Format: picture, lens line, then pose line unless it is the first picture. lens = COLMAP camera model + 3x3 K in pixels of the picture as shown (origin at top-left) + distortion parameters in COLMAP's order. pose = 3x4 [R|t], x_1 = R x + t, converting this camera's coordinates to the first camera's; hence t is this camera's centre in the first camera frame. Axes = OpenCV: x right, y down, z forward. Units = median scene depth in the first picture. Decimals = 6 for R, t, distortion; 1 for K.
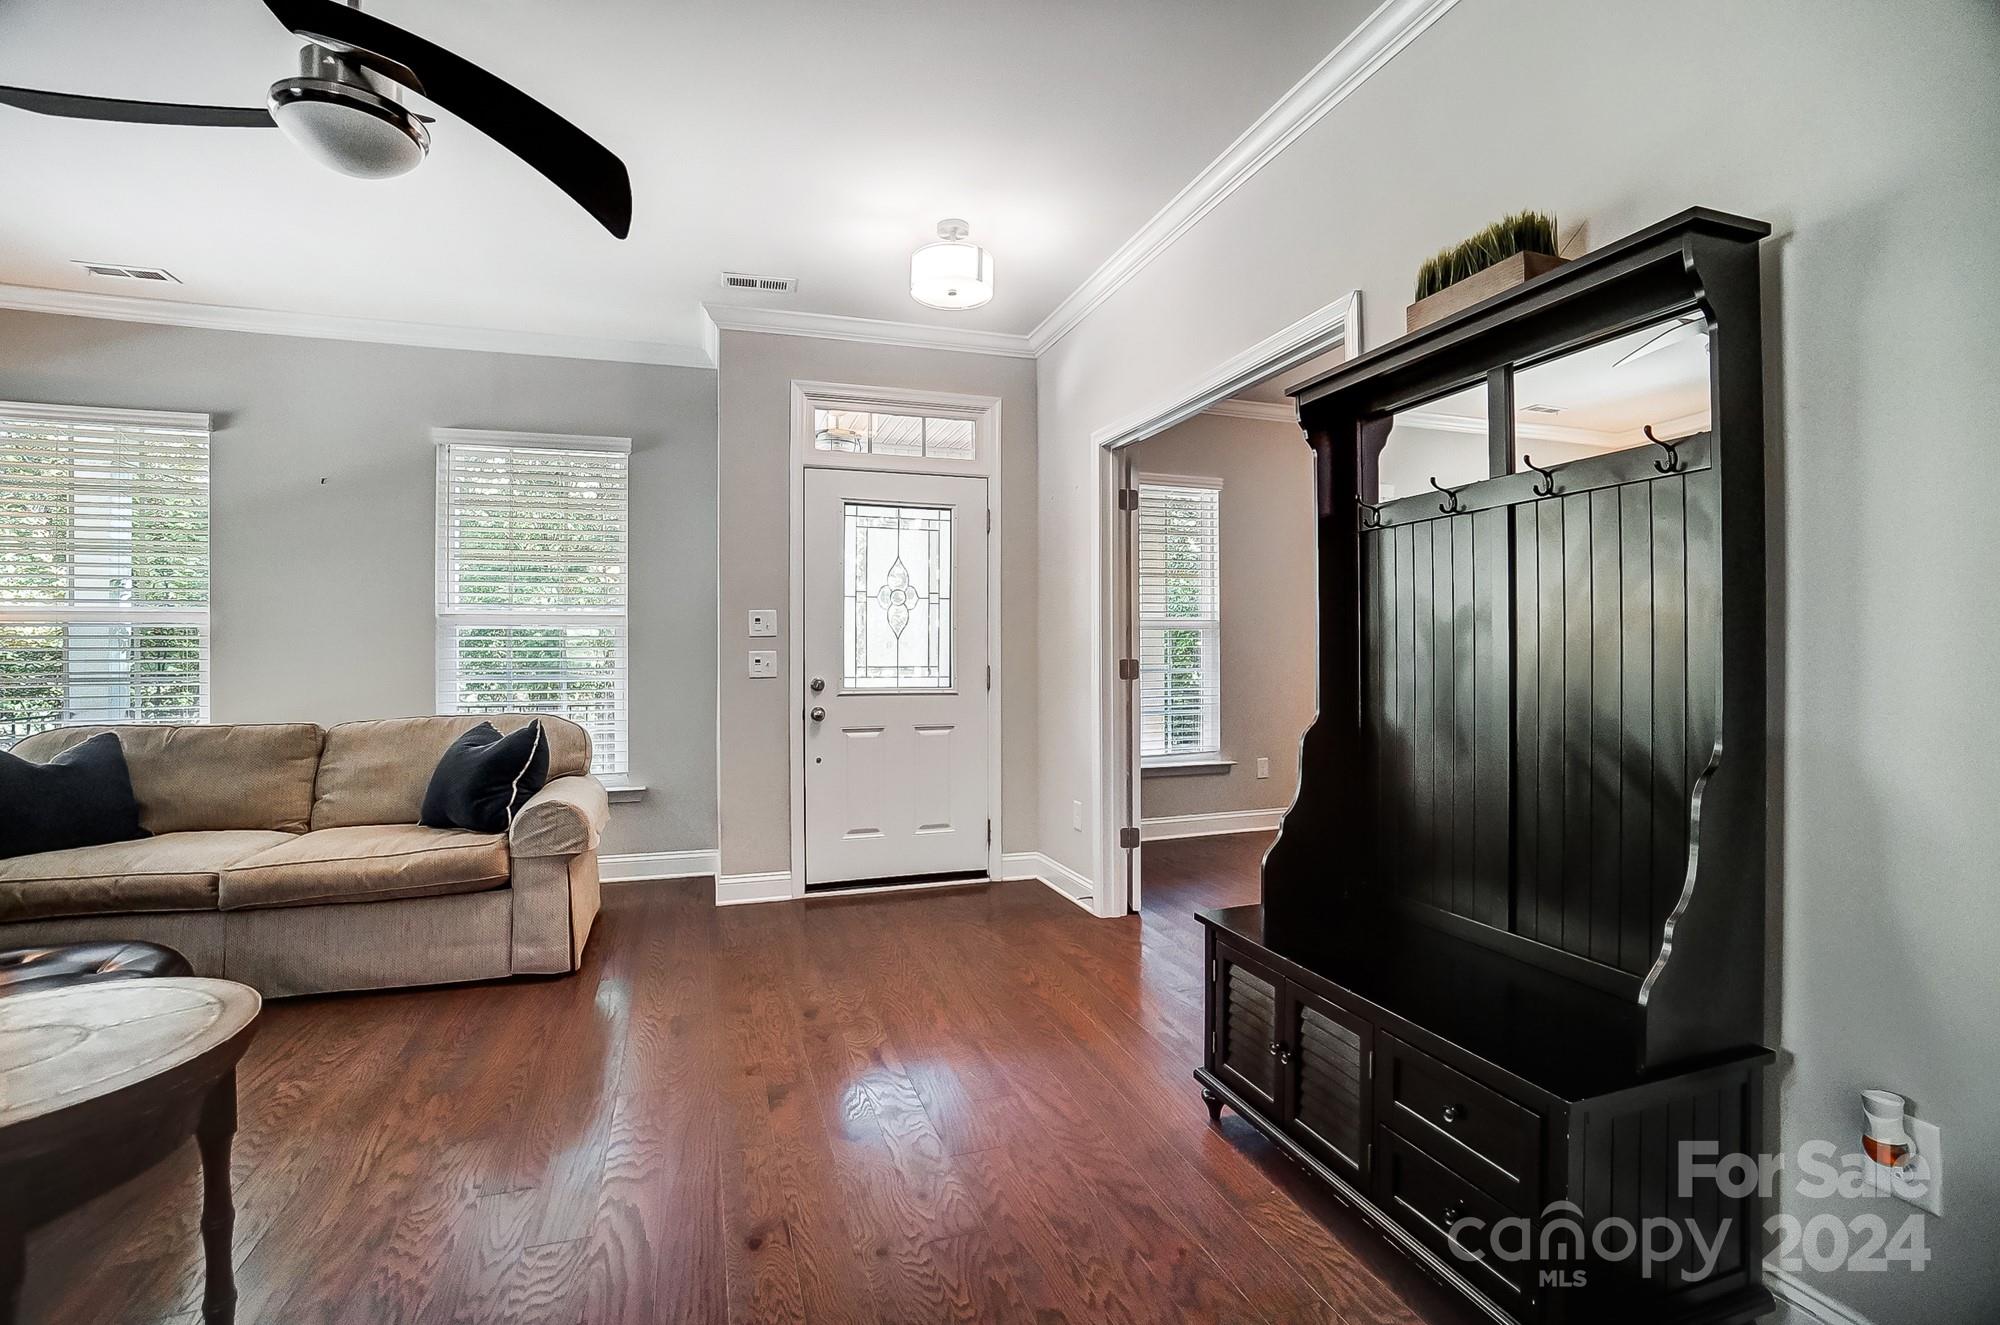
lens RADIAL K [[889.2, 0, 1000.0], [0, 889.2, 662.5], [0, 0, 1]] dist [-0.065820, 0.019787]
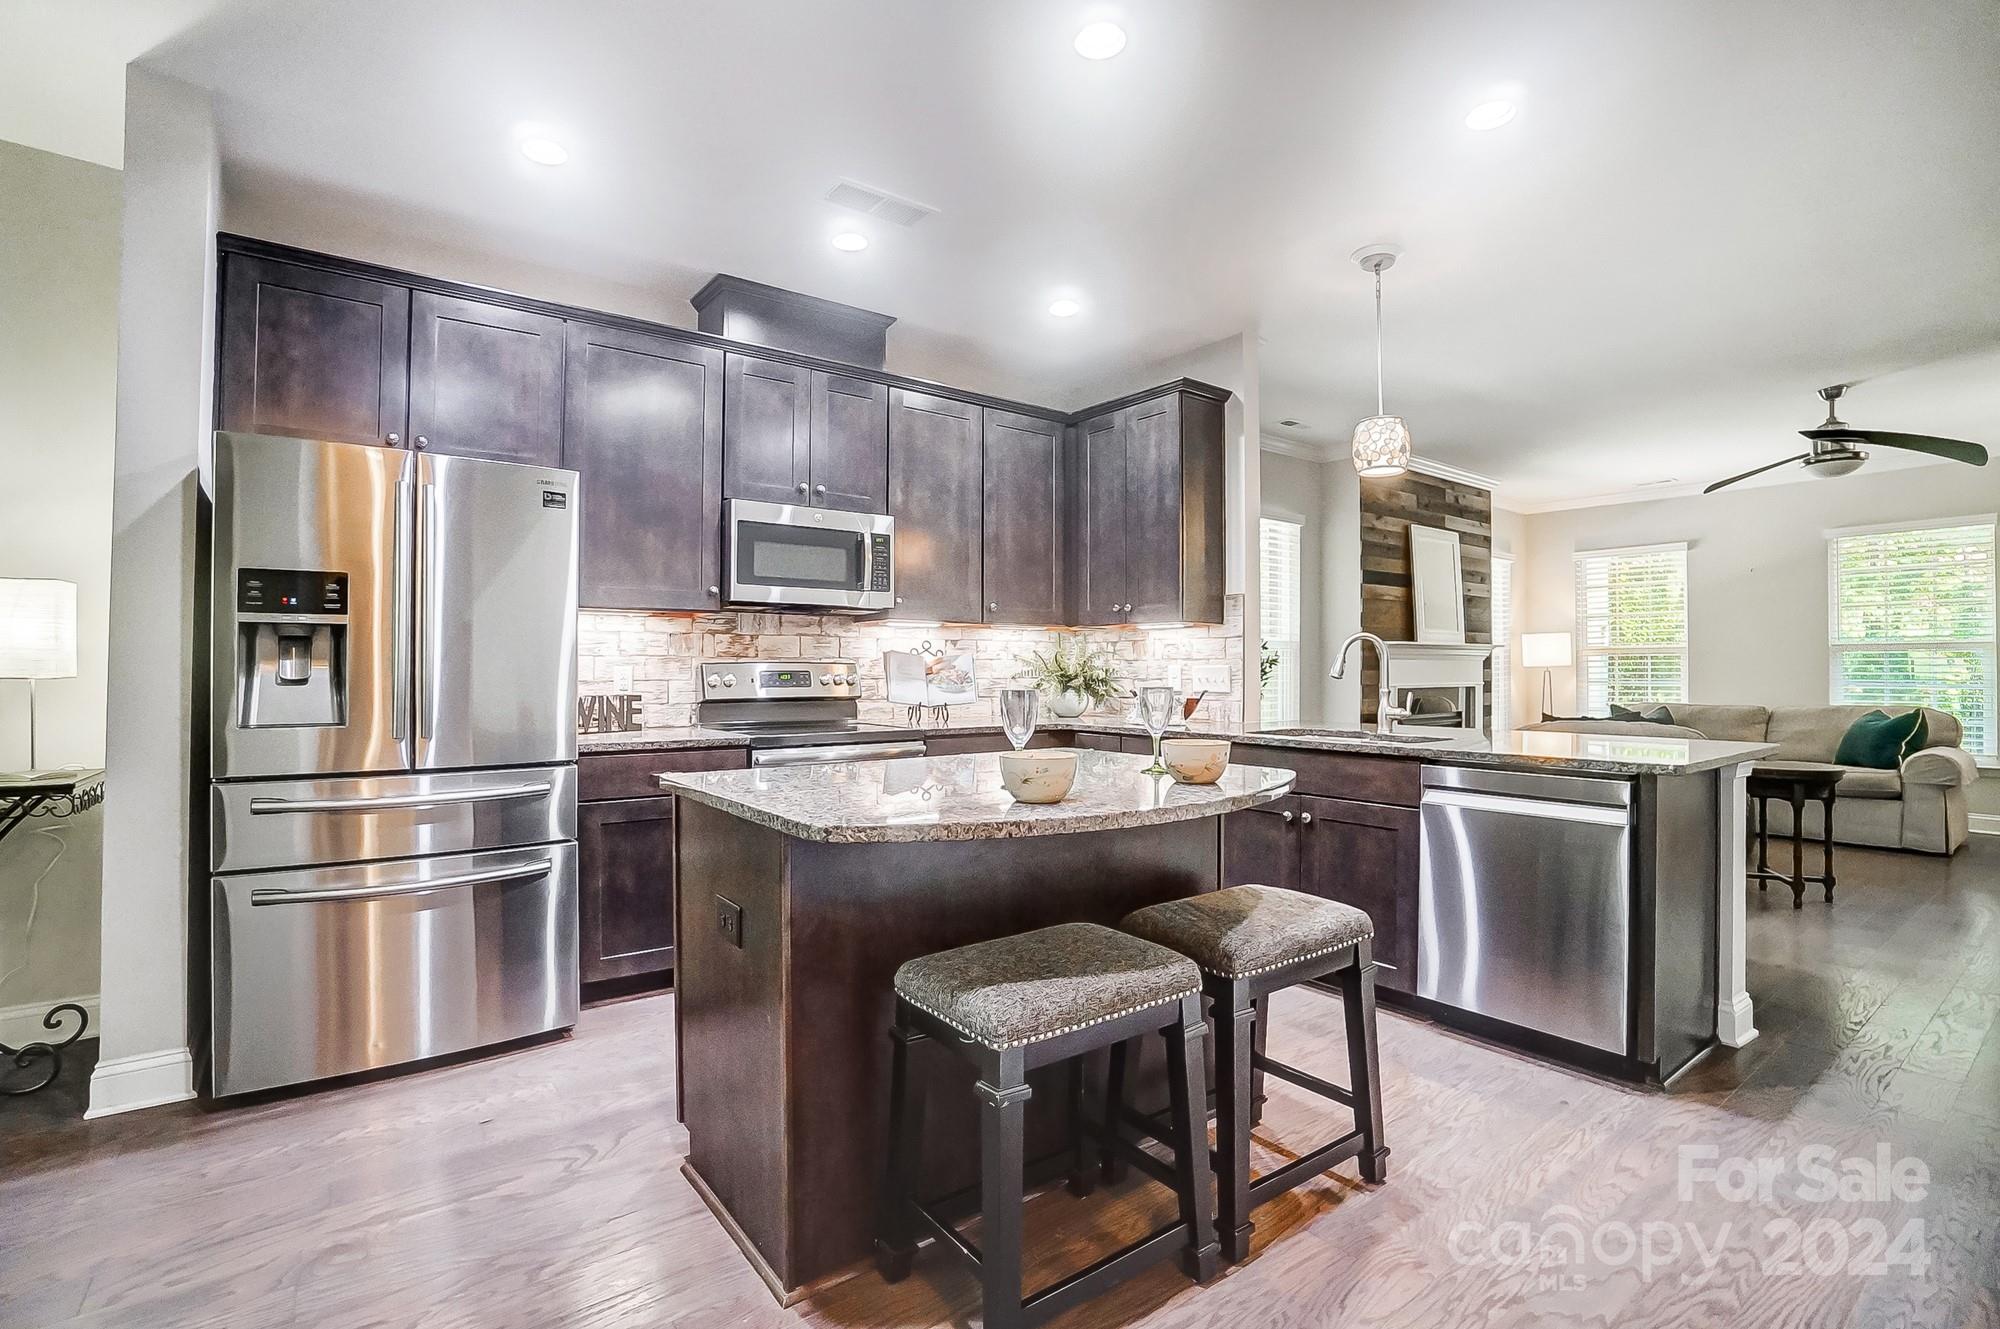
lens RADIAL K [[920.9, 0, 993.0], [0, 920.9, 661.6], [0, 0, 1]] dist [-0.054125, 0.024239]
pose [[0.312961, -0.005912, -0.949748, 0.489101], [-0.007677, 0.999932, -0.008754, 0.002115], [0.949735, 0.010031, 0.312894, -1.102687]]
